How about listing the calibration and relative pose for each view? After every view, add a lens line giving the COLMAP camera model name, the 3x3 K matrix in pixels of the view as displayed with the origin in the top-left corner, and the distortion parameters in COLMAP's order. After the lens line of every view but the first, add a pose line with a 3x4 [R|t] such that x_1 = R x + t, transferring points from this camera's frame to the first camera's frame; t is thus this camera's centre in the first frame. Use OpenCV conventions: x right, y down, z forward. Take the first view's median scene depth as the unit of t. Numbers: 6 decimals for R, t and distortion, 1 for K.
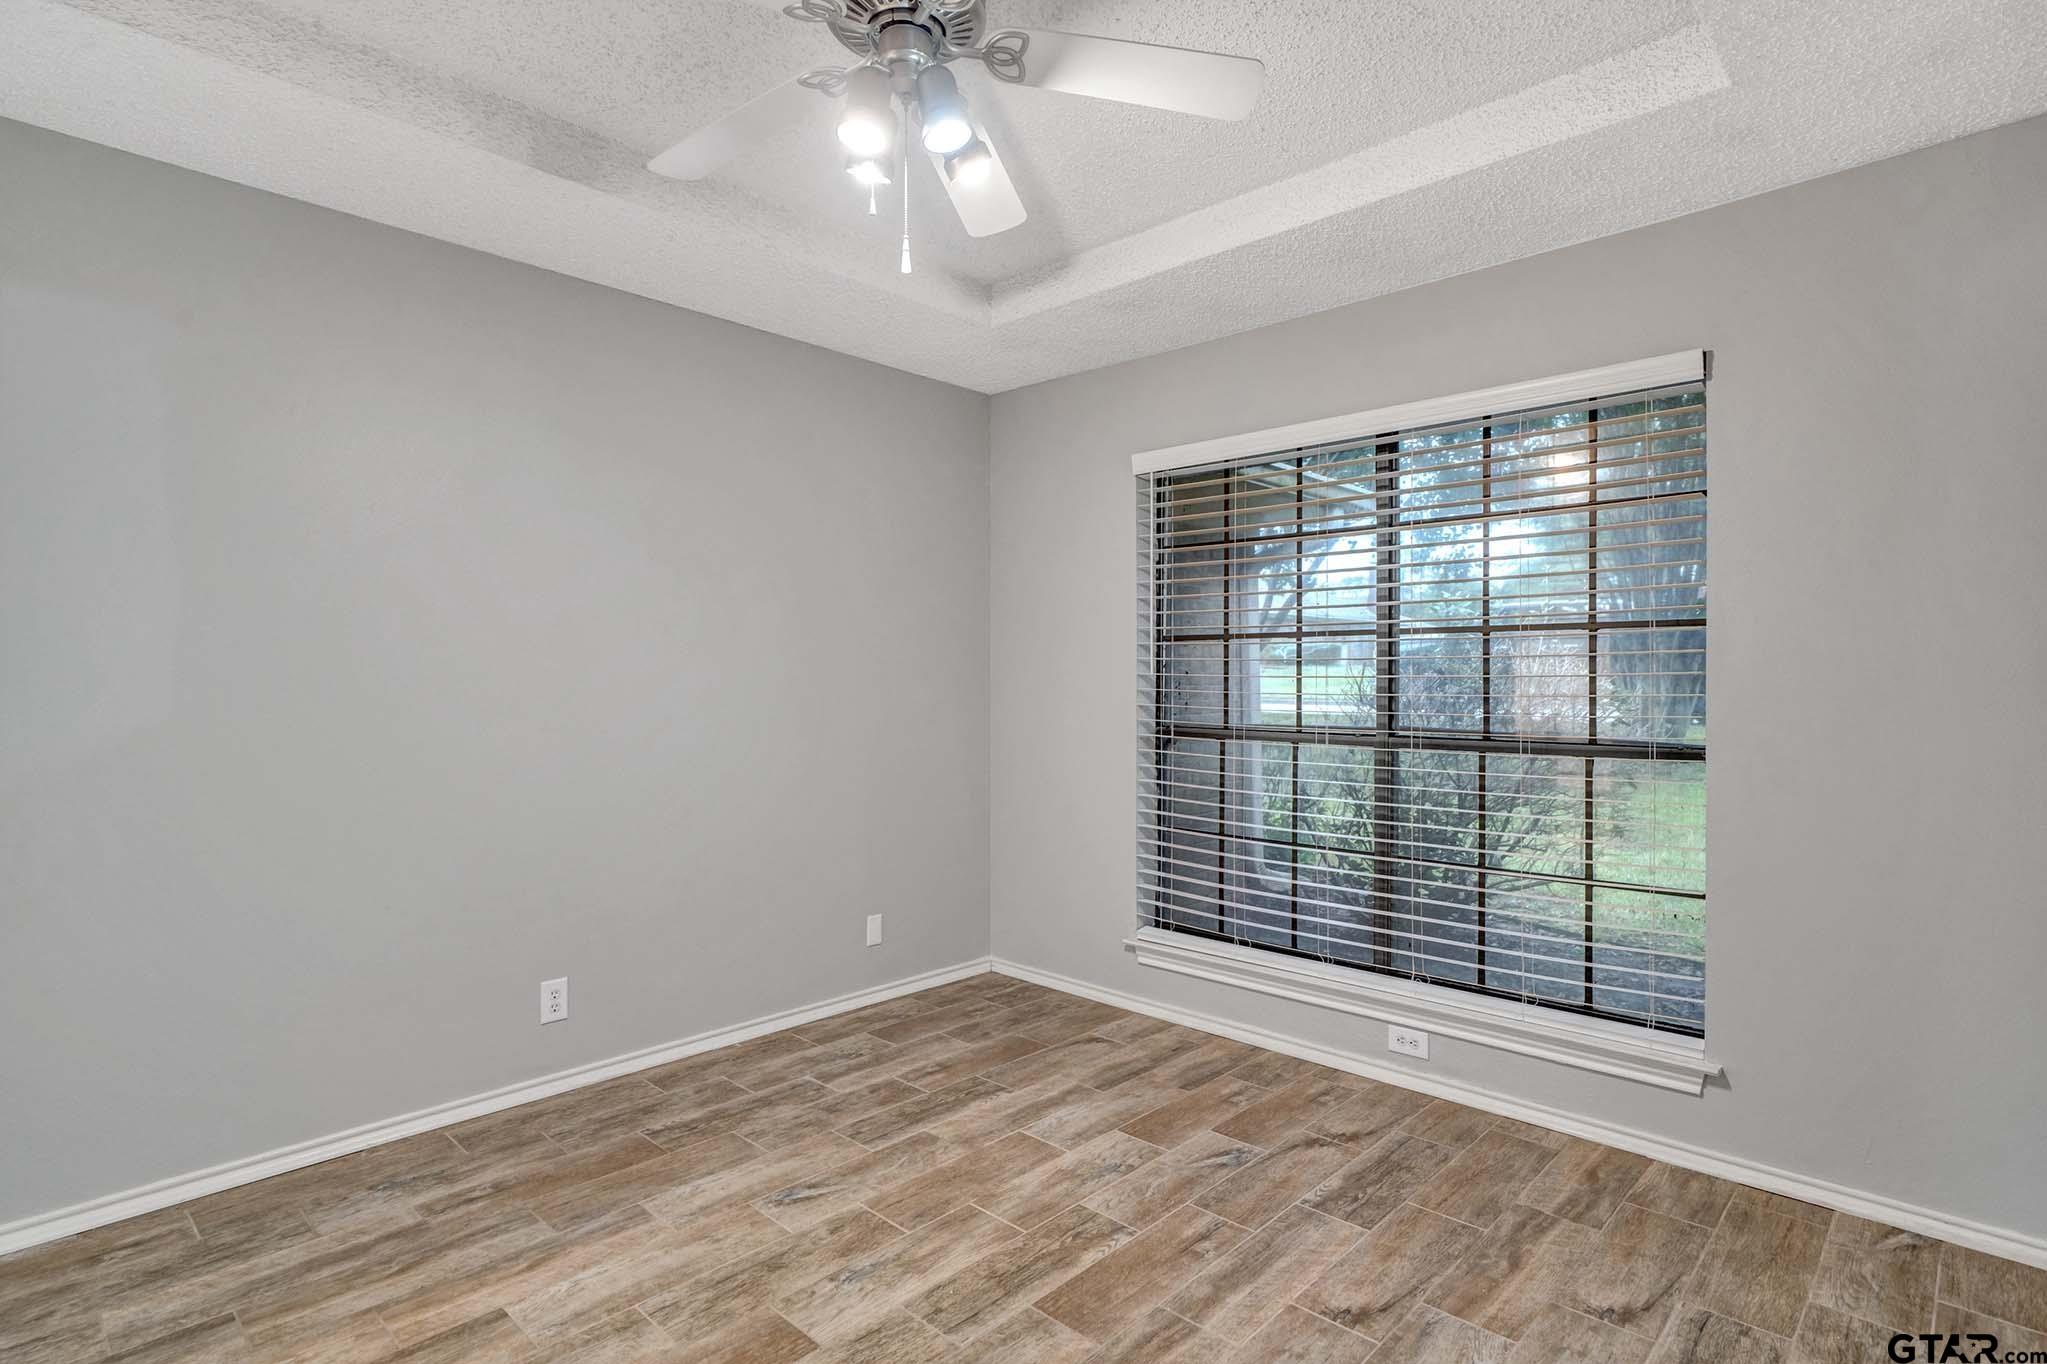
lens RADIAL K [[1020.2, 0, 1017.7], [0, 1020.2, 681.3], [0, 0, 1]] dist [0.002396, 0.001110]
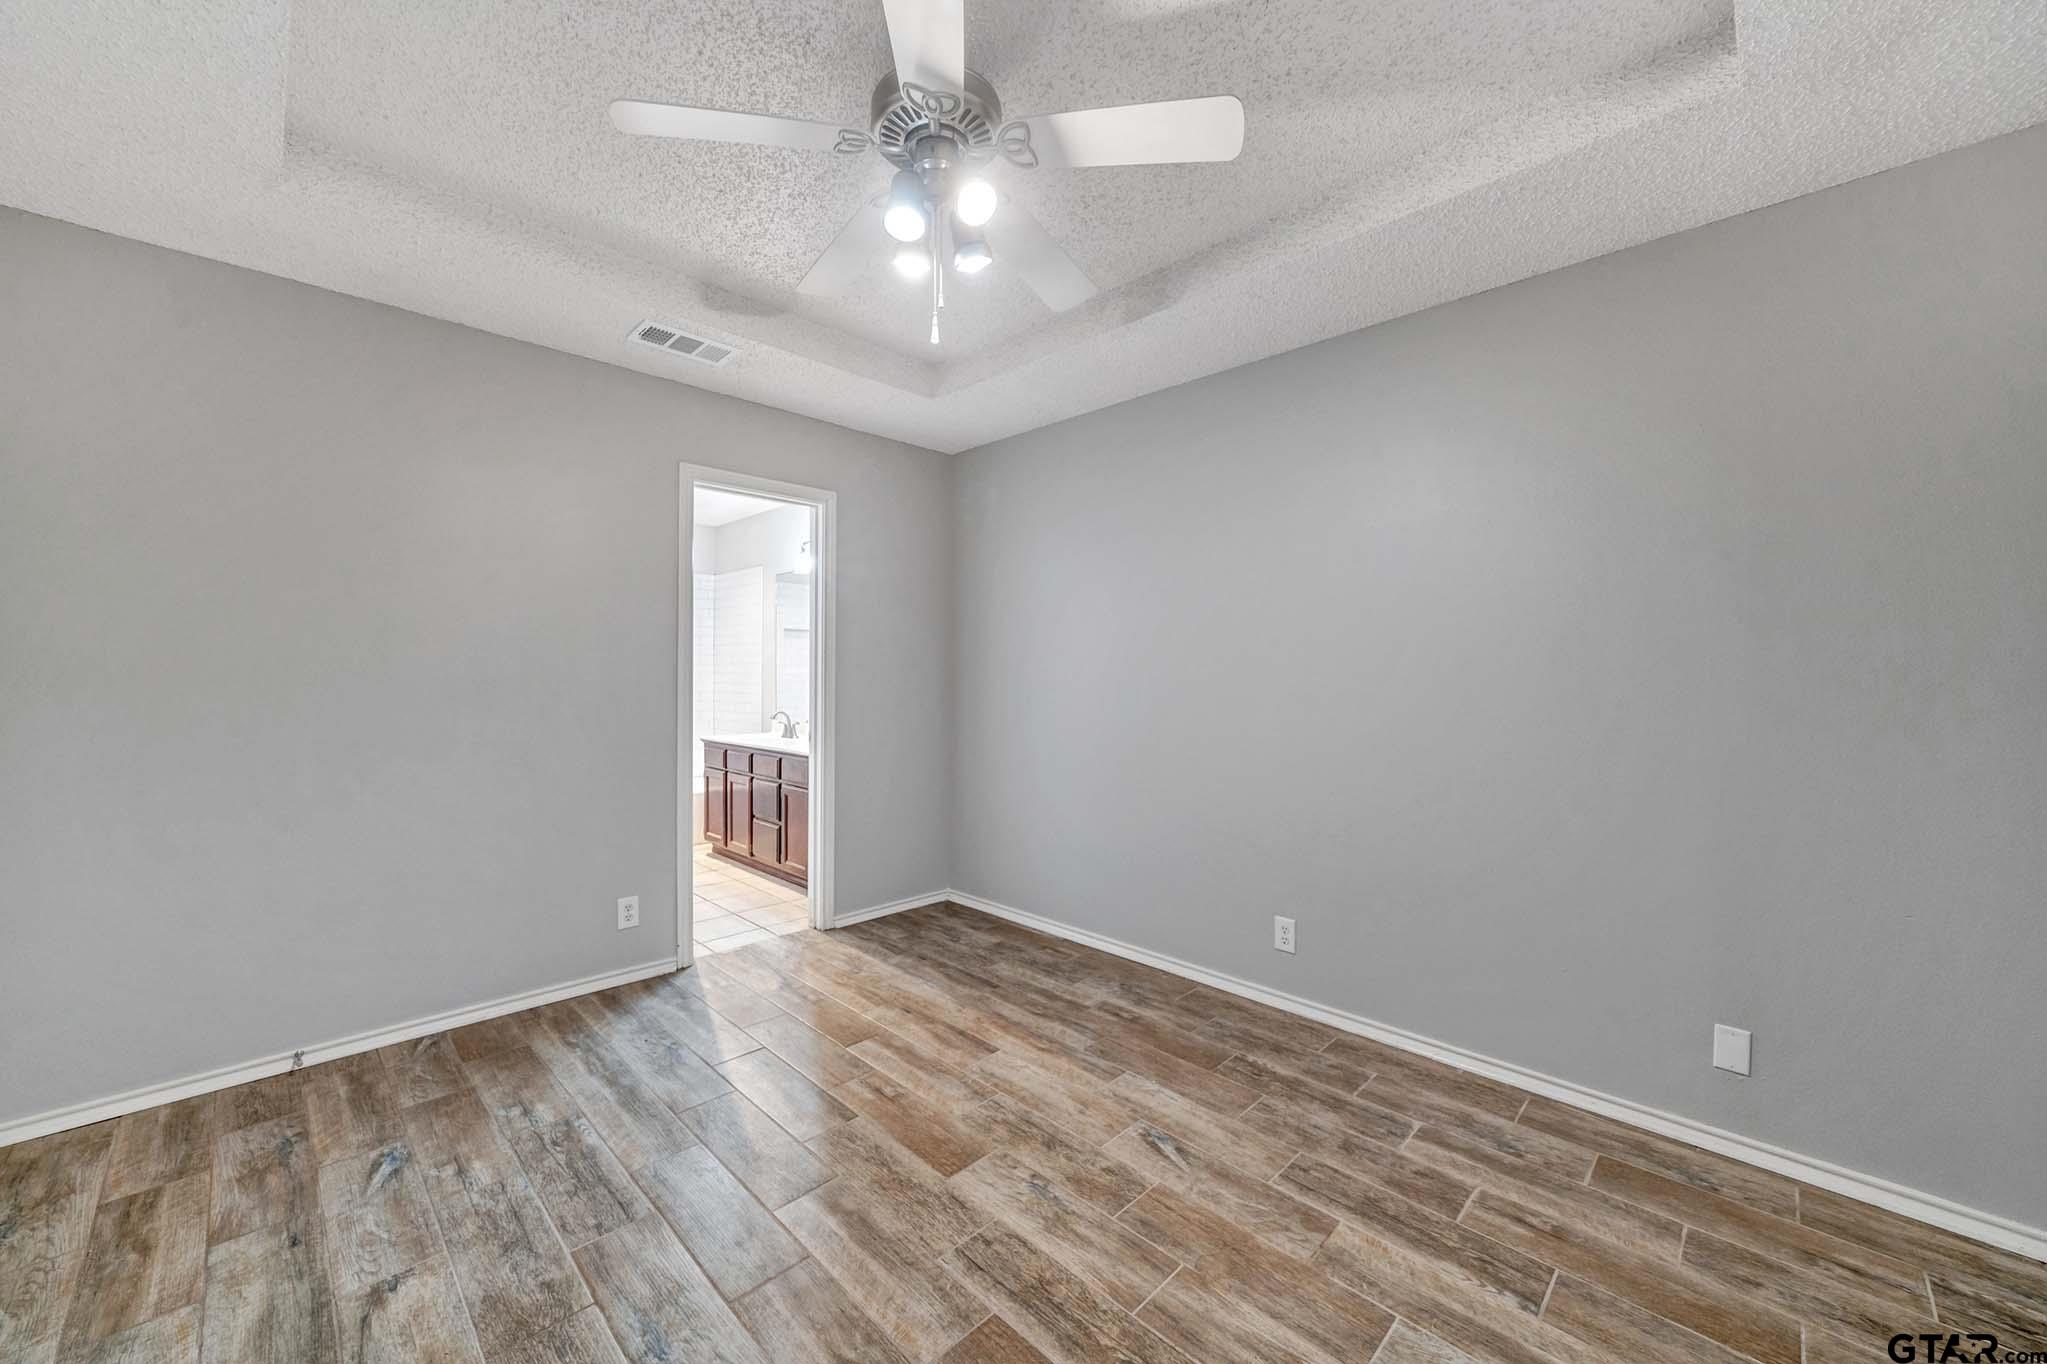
lens RADIAL K [[789.6, 0, 1017.7], [0, 789.6, 675.0], [0, 0, 1]] dist [-0.001877, -0.000114]
pose [[-0.032988, -0.000186, -0.999456, 0.608638], [-0.009055, 0.999959, 0.000113, 0.000059], [0.999415, 0.009054, -0.032988, 0.826841]]
